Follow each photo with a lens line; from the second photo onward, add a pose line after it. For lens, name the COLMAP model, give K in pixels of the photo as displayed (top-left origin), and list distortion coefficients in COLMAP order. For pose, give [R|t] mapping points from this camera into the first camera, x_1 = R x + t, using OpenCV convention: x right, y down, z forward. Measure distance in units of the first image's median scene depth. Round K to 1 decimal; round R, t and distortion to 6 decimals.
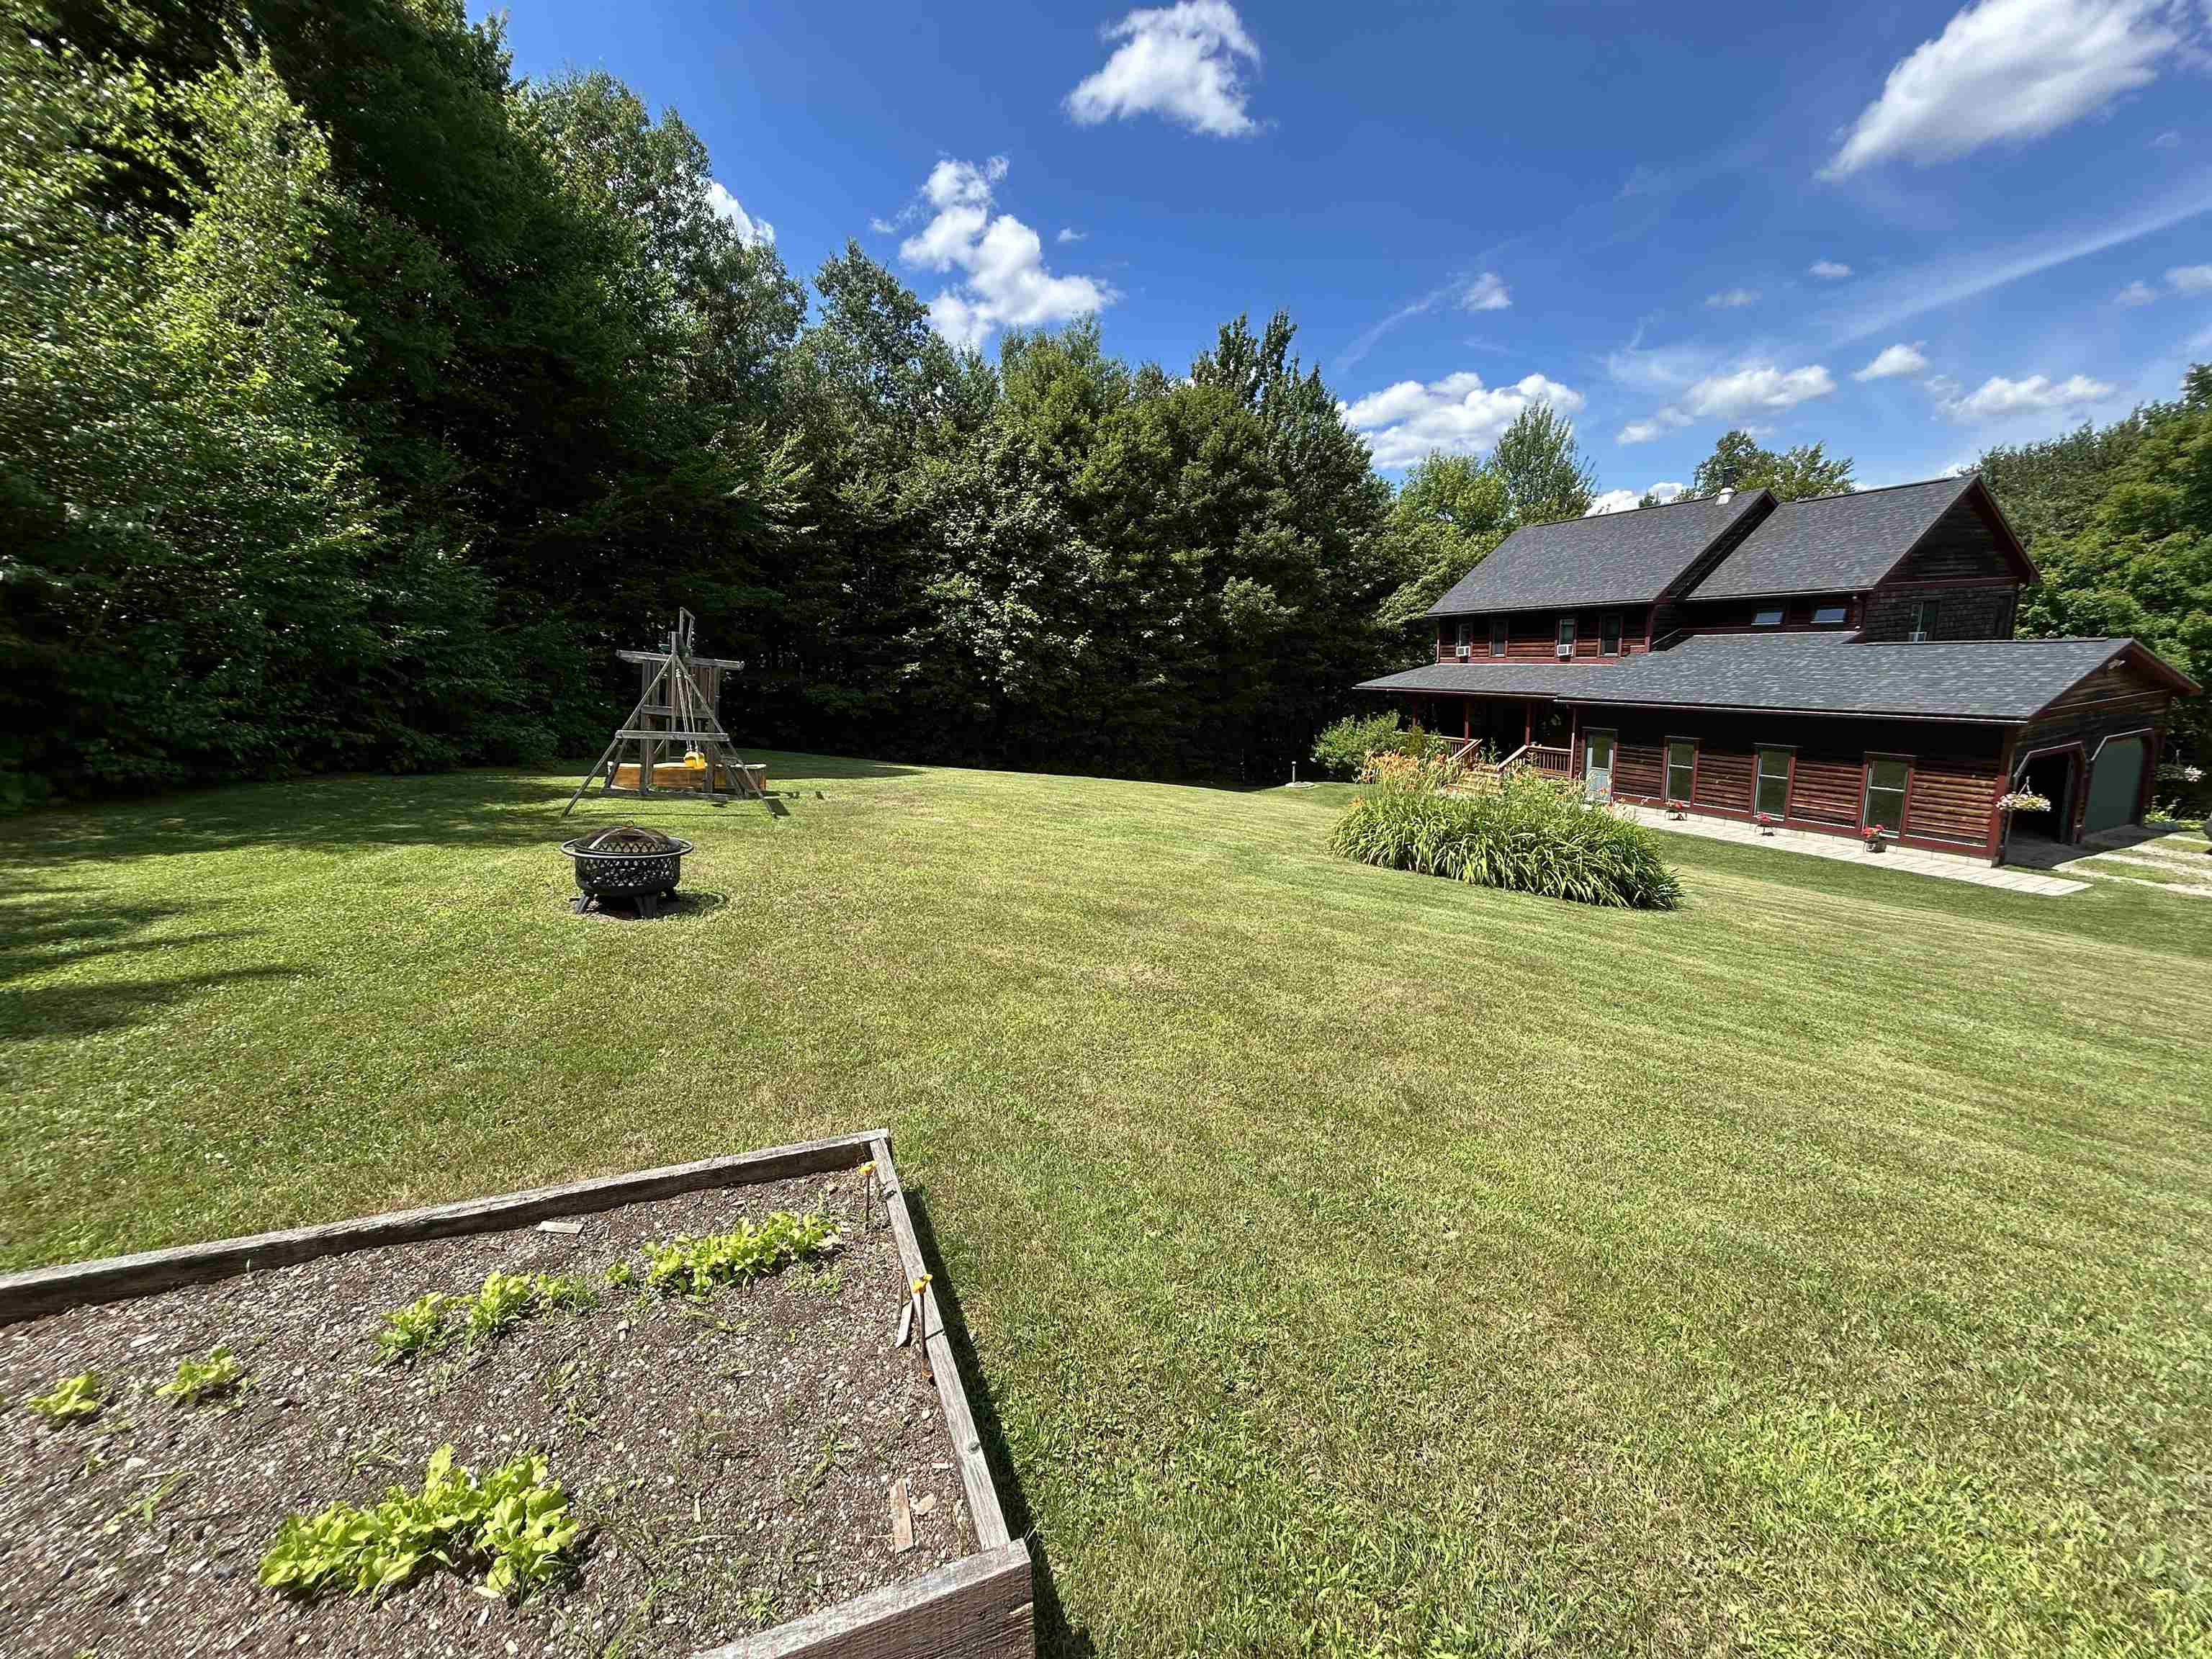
lens RADIAL K [[886.3, 0, 1095.0], [0, 886.3, 819.4], [0, 0, 1]] dist [0.002302, 0.000149]
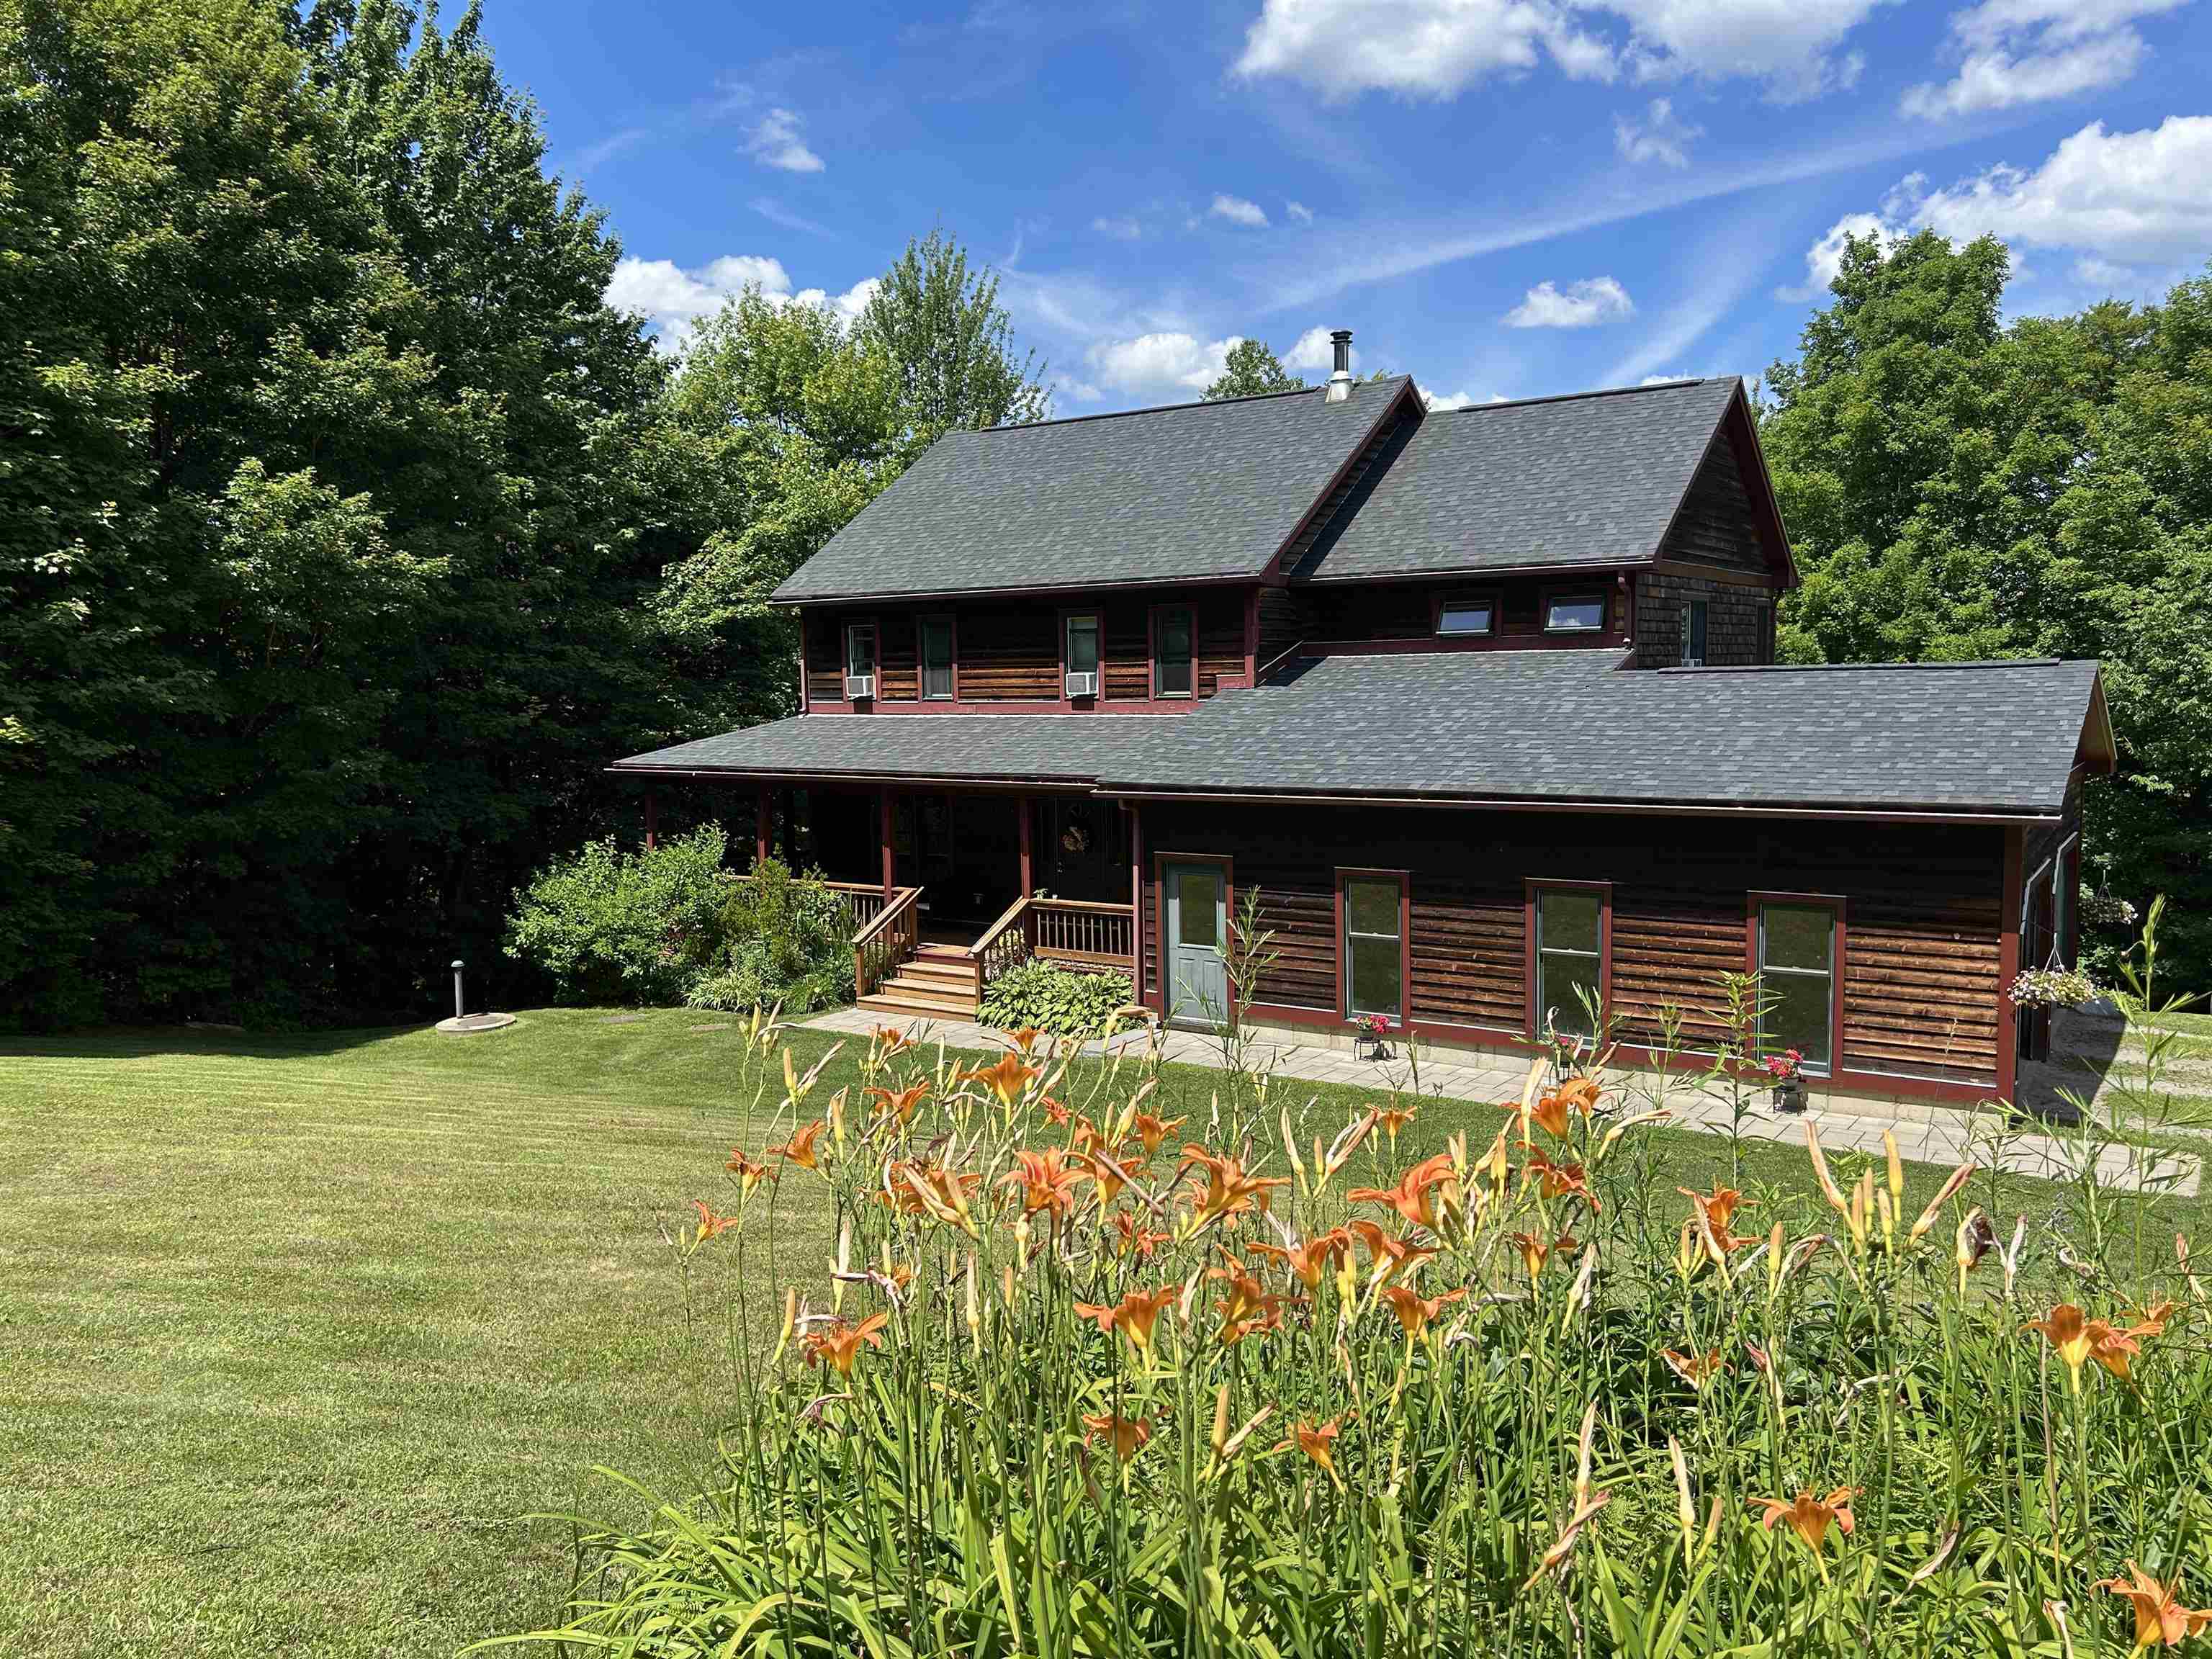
lens RADIAL K [[1652.3, 0, 1104.0], [0, 1652.3, 831.0], [0, 0, 1]] dist [0.058021, -0.030867]
pose [[0.838124, -0.010897, 0.545371, 0.071870], [0.080575, 0.991306, -0.104021, -0.025286], [-0.539496, 0.131126, 0.831715, 0.266950]]
